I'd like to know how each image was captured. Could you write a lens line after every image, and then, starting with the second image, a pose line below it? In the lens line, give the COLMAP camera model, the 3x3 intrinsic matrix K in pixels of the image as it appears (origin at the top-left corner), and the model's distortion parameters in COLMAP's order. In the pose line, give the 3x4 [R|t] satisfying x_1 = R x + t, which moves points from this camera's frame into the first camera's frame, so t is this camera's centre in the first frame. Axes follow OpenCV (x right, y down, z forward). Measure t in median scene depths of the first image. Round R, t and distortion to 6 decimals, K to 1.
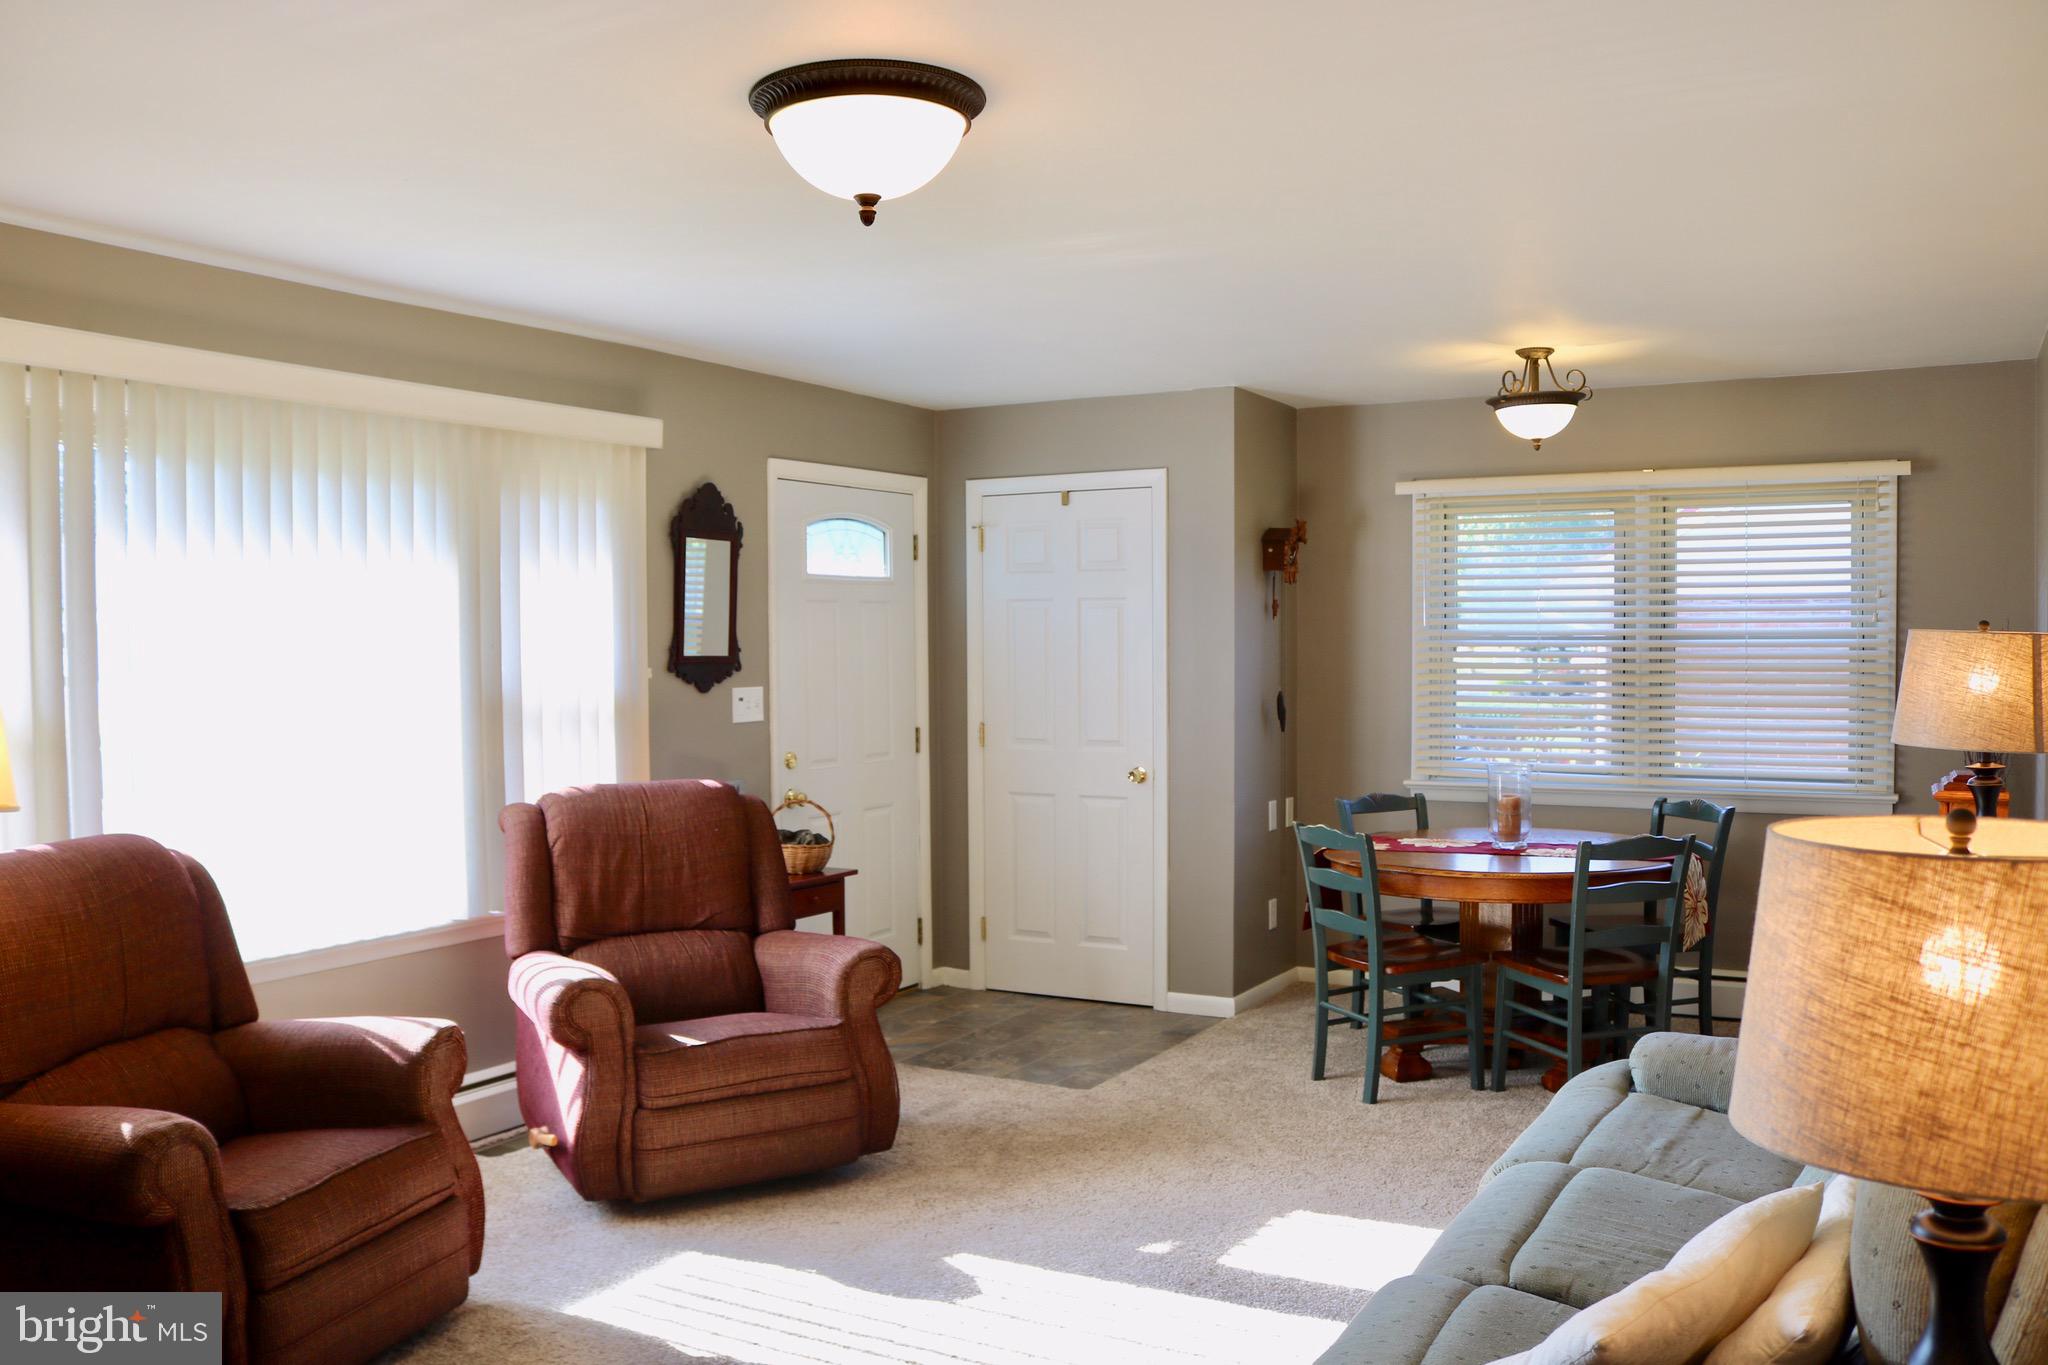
lens RADIAL K [[1760.8, 0, 1061.2], [0, 1760.8, 707.2], [0, 0, 1]] dist [-0.070282, 0.006304]
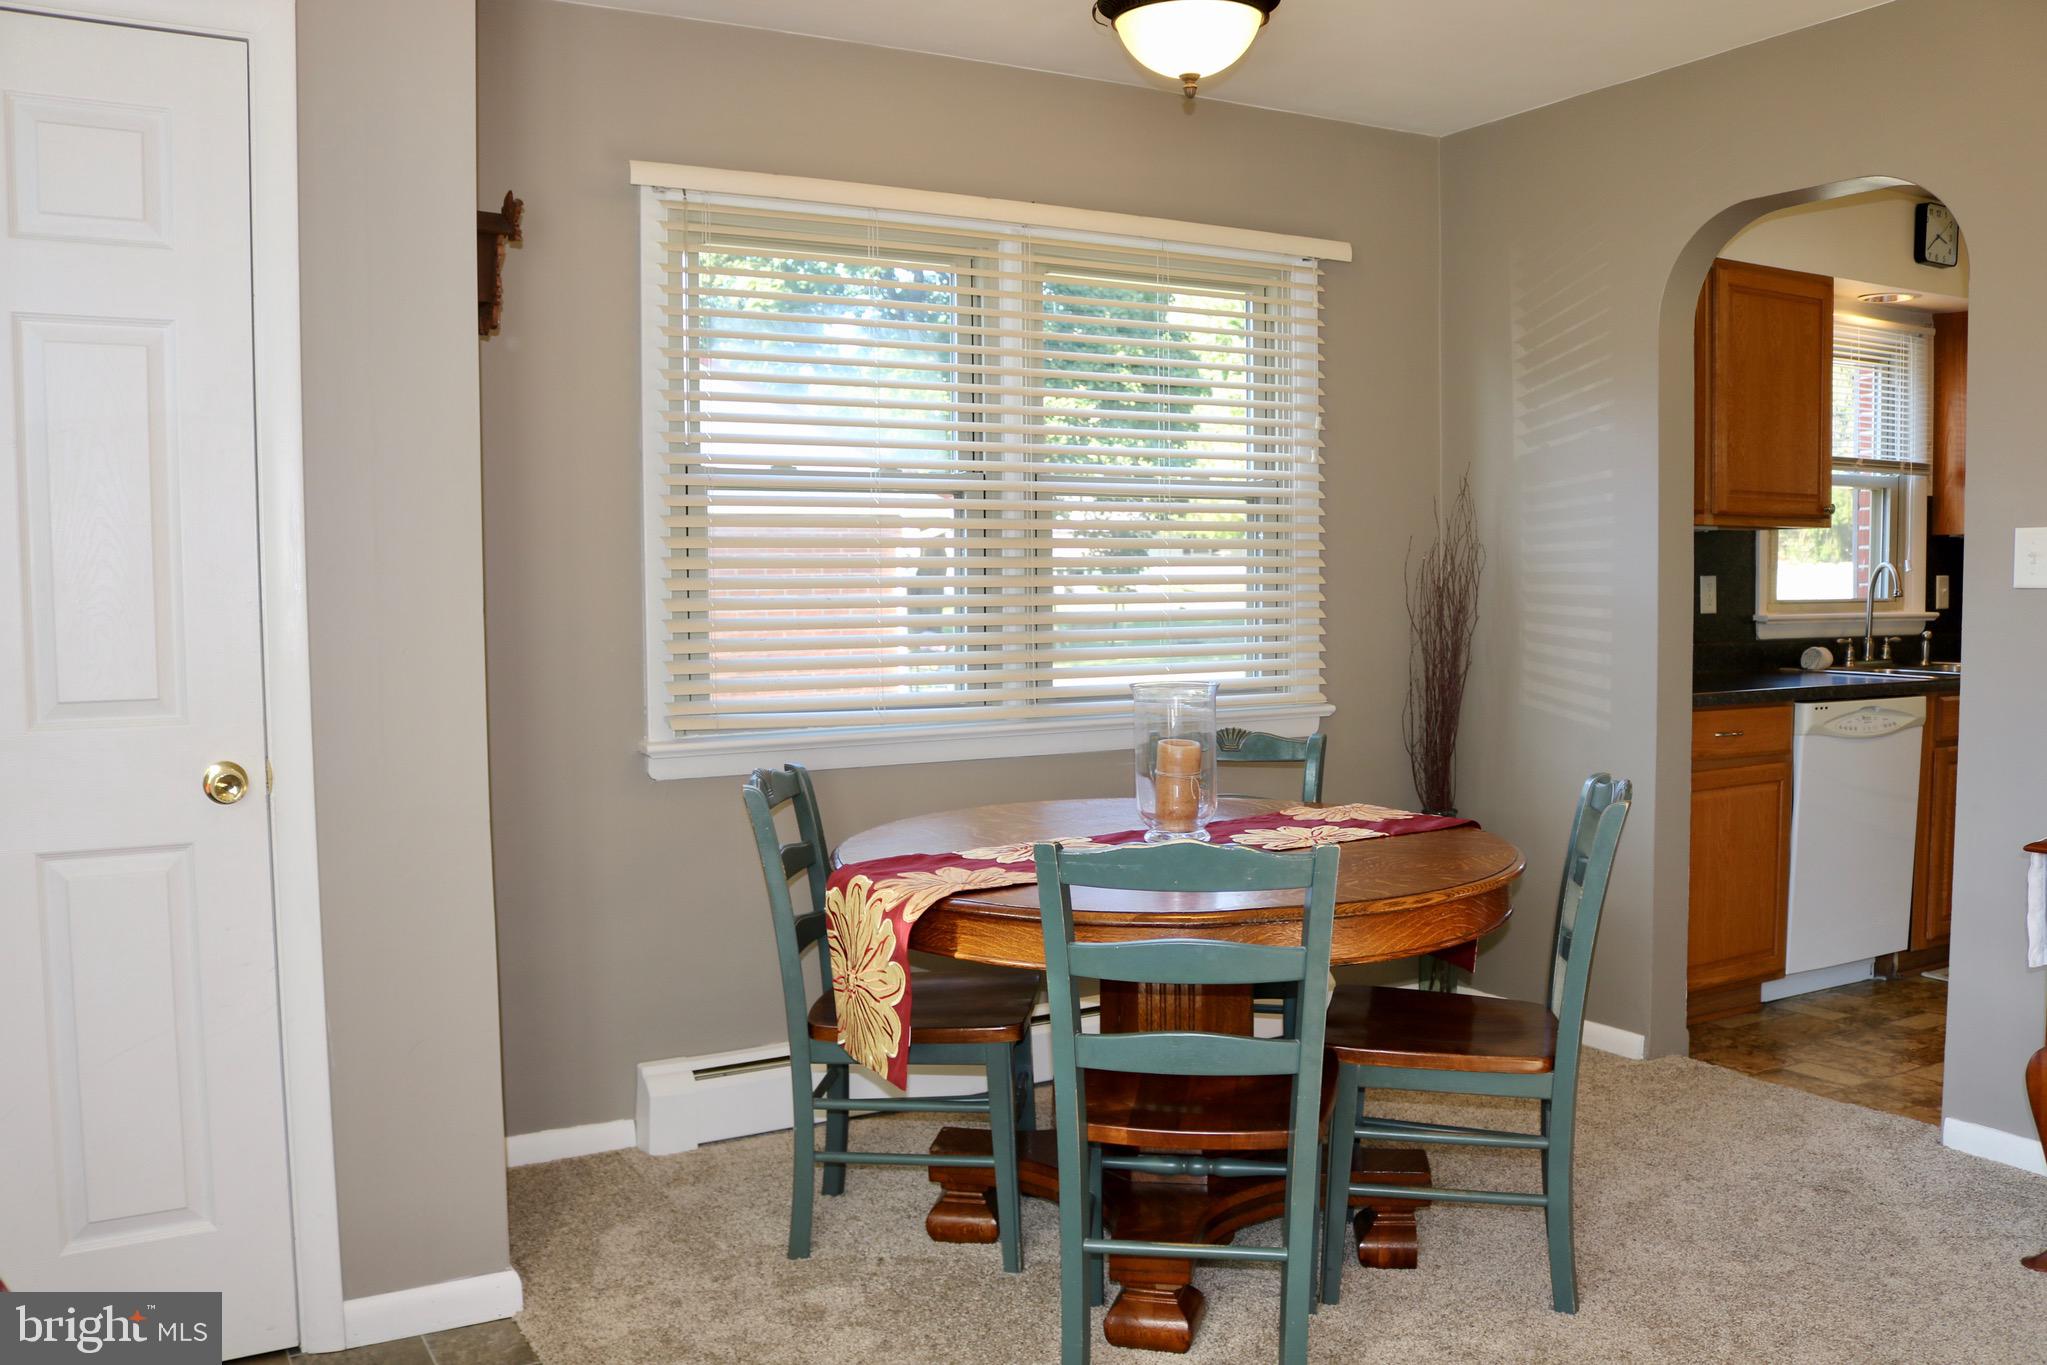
lens RADIAL K [[1759.9, 0, 1060.7], [0, 1759.9, 707.2], [0, 0, 1]] dist [-0.070282, 0.006304]
pose [[0.525728, -0.062316, 0.848367, -0.184272], [0.040063, 0.998020, 0.048481, 0.010769], [-0.849709, 0.008500, 0.527184, 0.644463]]
